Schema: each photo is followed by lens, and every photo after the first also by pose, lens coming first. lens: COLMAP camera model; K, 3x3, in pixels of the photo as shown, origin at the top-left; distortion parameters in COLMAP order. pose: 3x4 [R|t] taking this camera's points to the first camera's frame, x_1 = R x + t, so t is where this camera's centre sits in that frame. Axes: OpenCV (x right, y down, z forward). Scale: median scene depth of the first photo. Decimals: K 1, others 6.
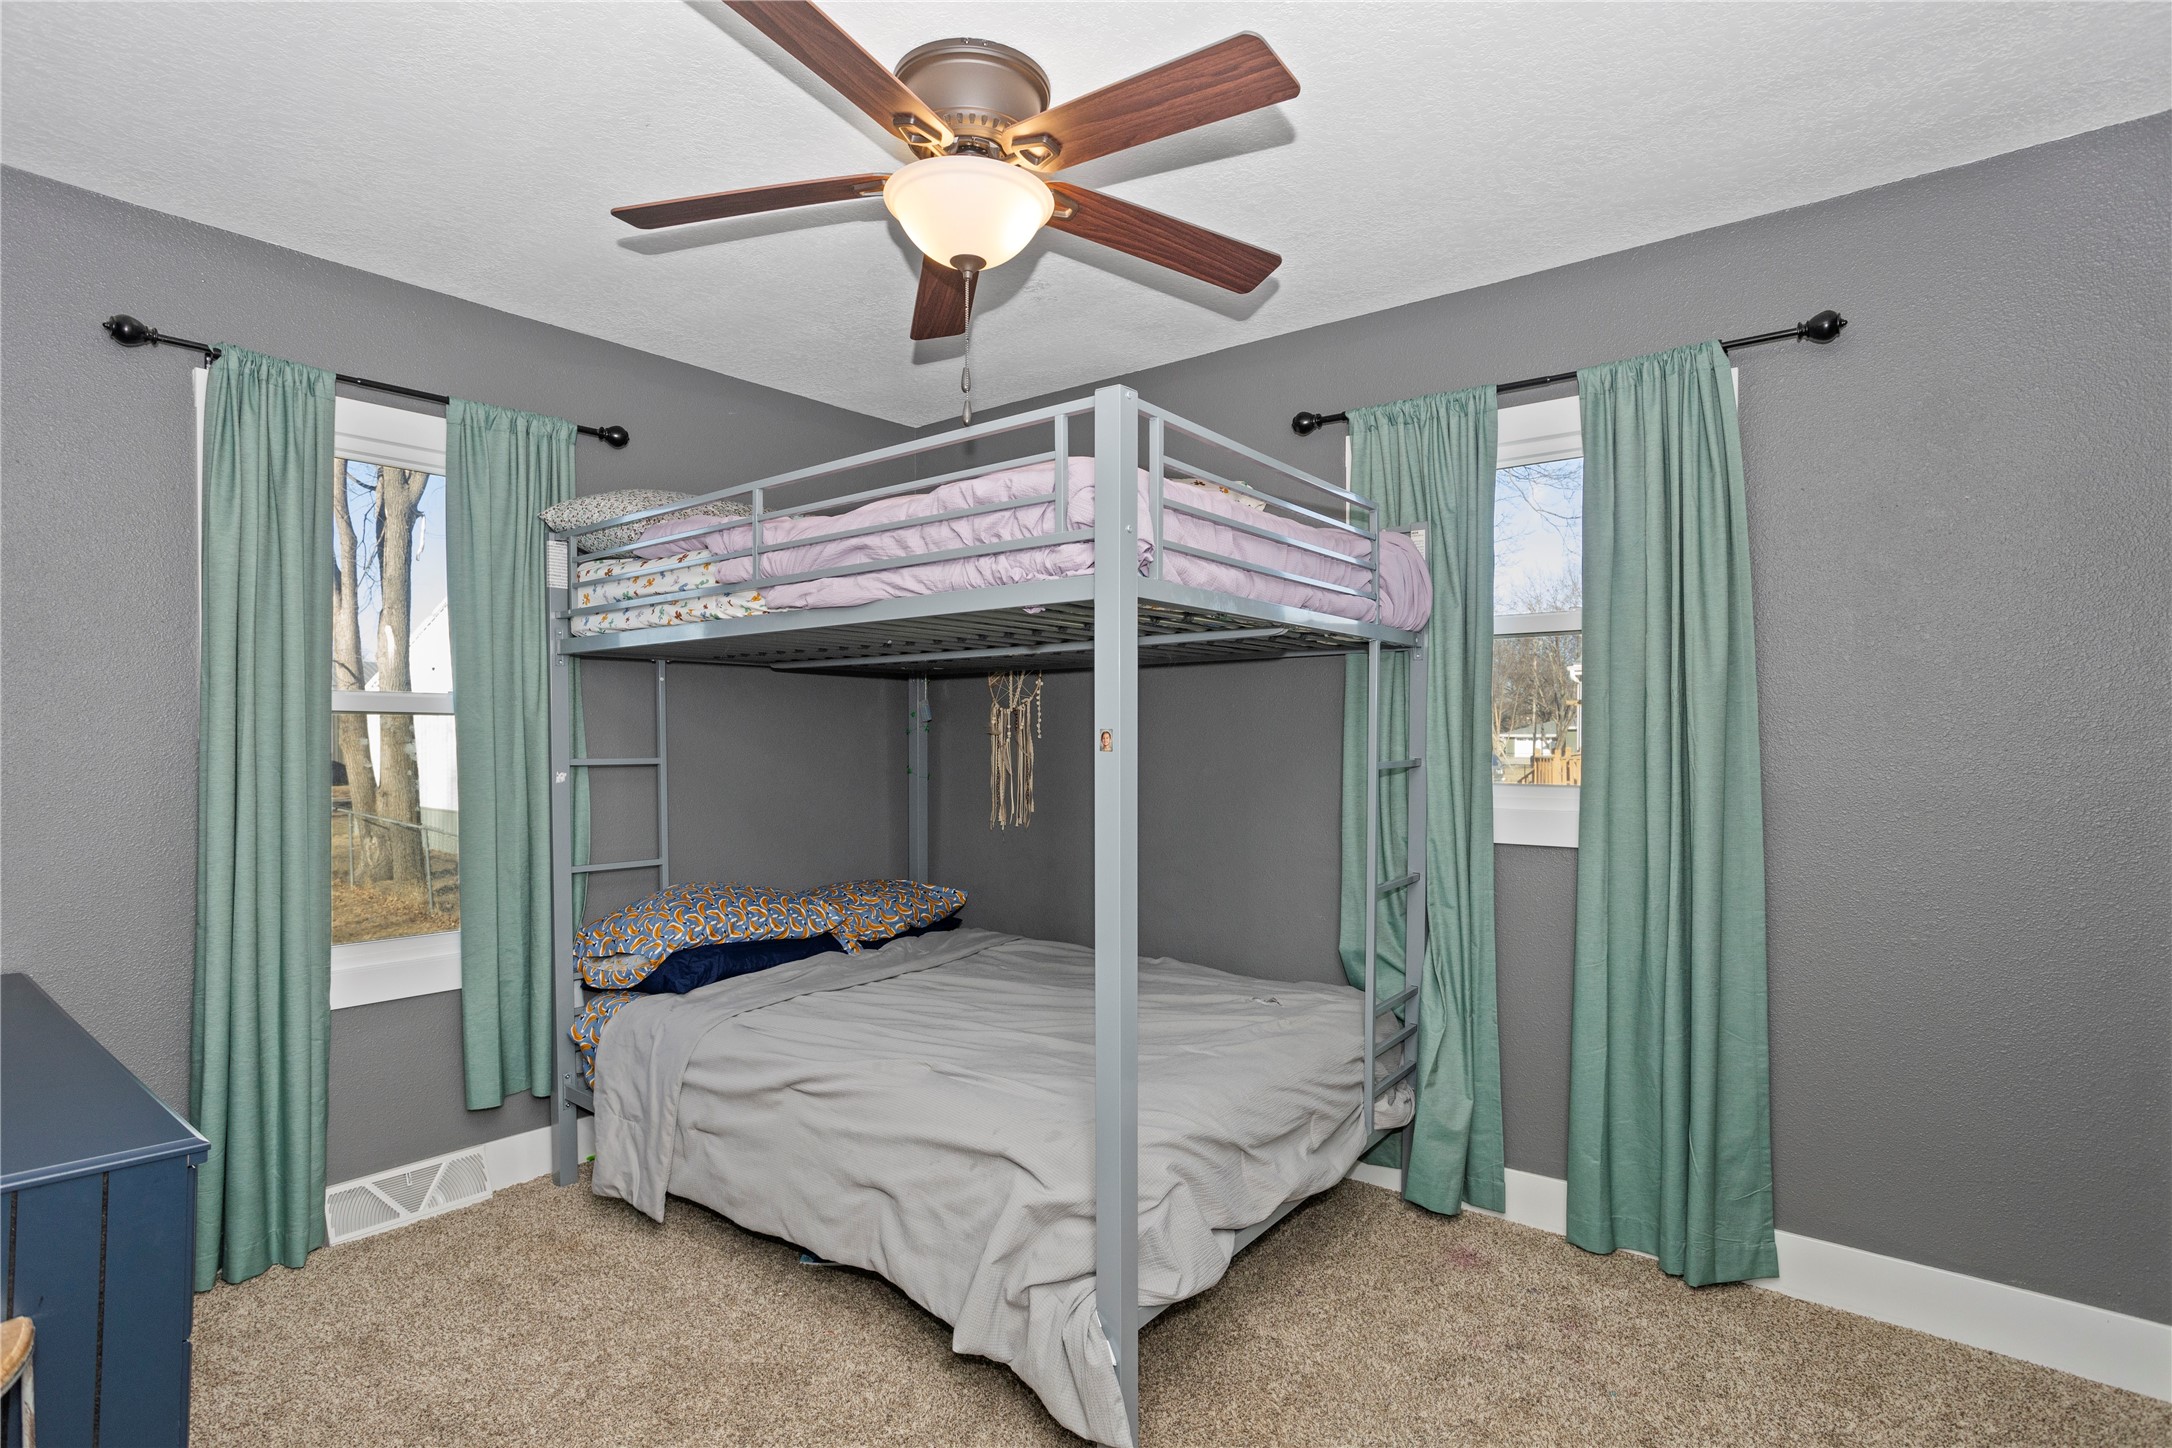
lens RADIAL K [[1083.4, 0, 1081.9], [0, 1083.4, 715.8], [0, 0, 1]] dist [-0.060210, 0.036295]
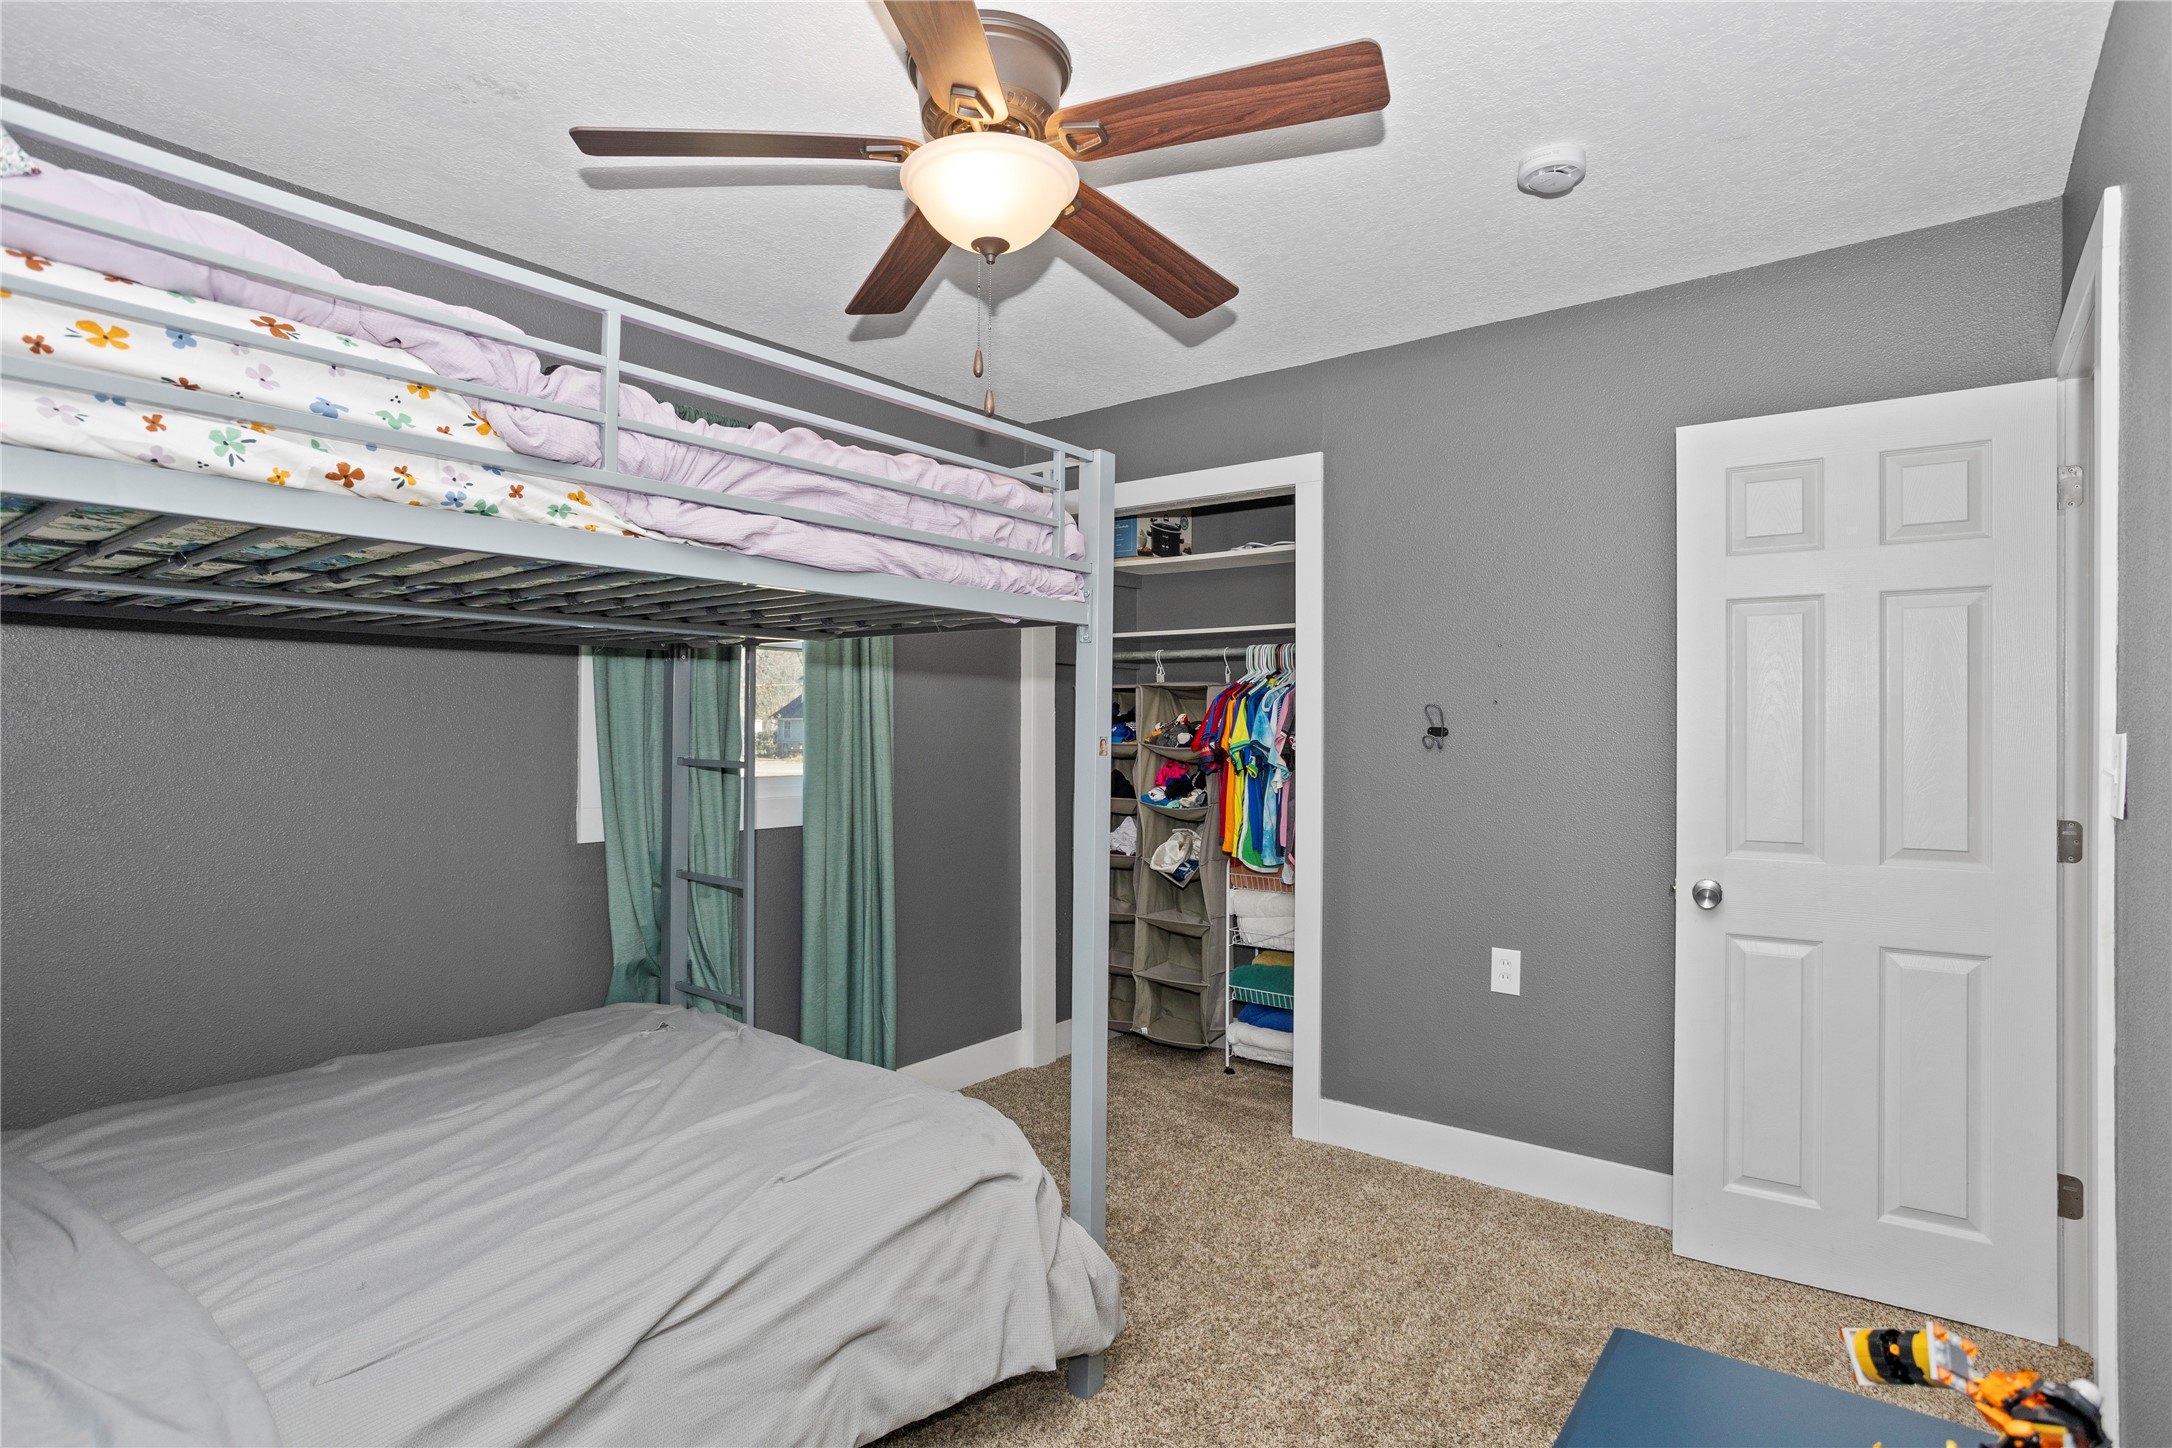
lens RADIAL K [[1083.4, 0, 1081.9], [0, 1083.4, 715.8], [0, 0, 1]] dist [-0.060210, 0.036295]
pose [[-0.009601, 0.006481, 0.999933, -0.877868], [-0.026766, 0.999619, -0.006736, -0.003730], [-0.999596, -0.026829, -0.009424, 0.782837]]
